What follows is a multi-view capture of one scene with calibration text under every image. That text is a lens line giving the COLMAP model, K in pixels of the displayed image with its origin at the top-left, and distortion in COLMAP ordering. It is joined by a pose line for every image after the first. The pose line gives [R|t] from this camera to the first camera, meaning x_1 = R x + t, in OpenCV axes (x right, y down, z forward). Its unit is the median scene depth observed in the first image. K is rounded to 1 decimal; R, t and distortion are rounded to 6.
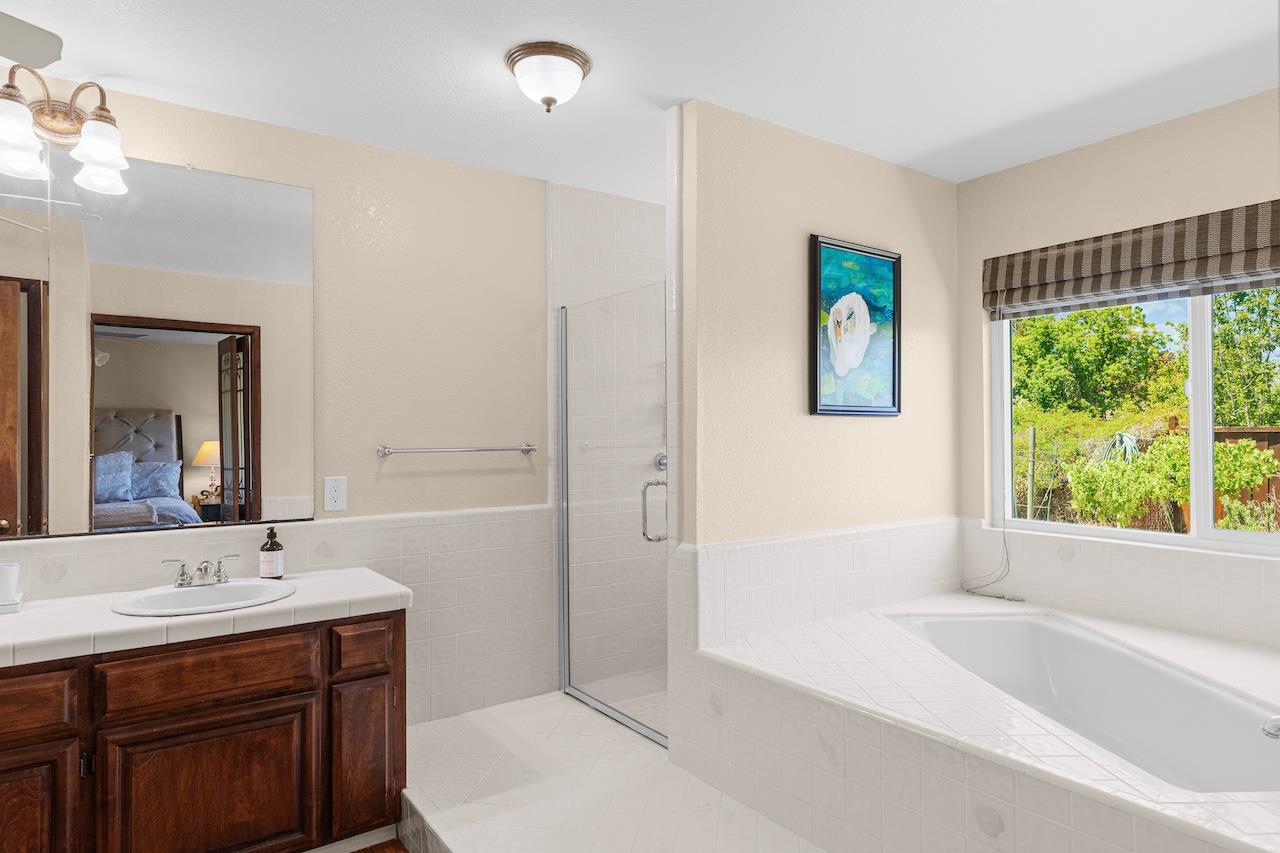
lens RADIAL K [[749.2, 0, 640.0], [0, 749.2, 426.5], [0, 0, 1]] dist [-0.000275, -0.000788]
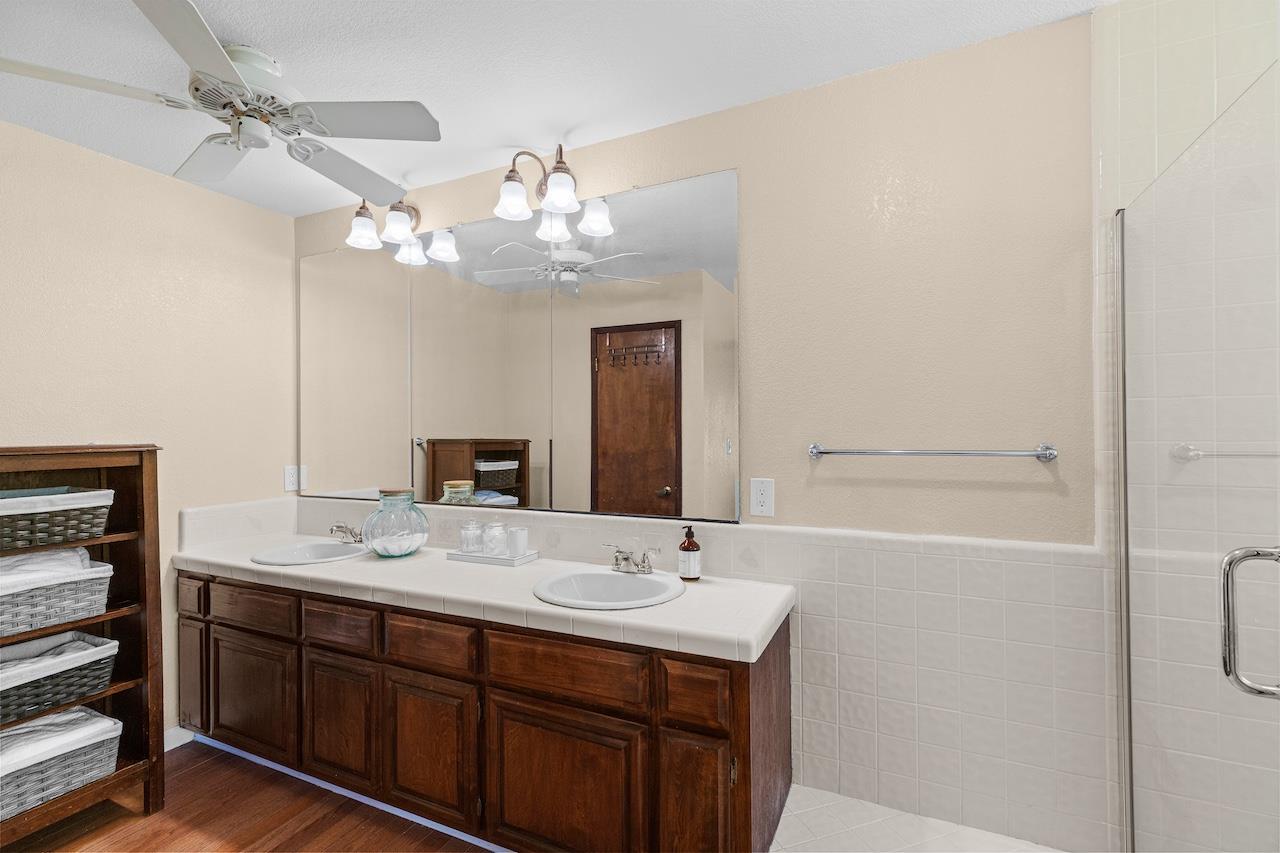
lens RADIAL K [[581.2, 0, 640.0], [0, 581.2, 418.5], [0, 0, 1]] dist [-0.000036, -0.000186]
pose [[0.490696, -0.011885, -0.871250, 0.155642], [0.012203, 0.999903, -0.006767, -0.002256], [0.871245, -0.007311, 0.490793, 0.628940]]
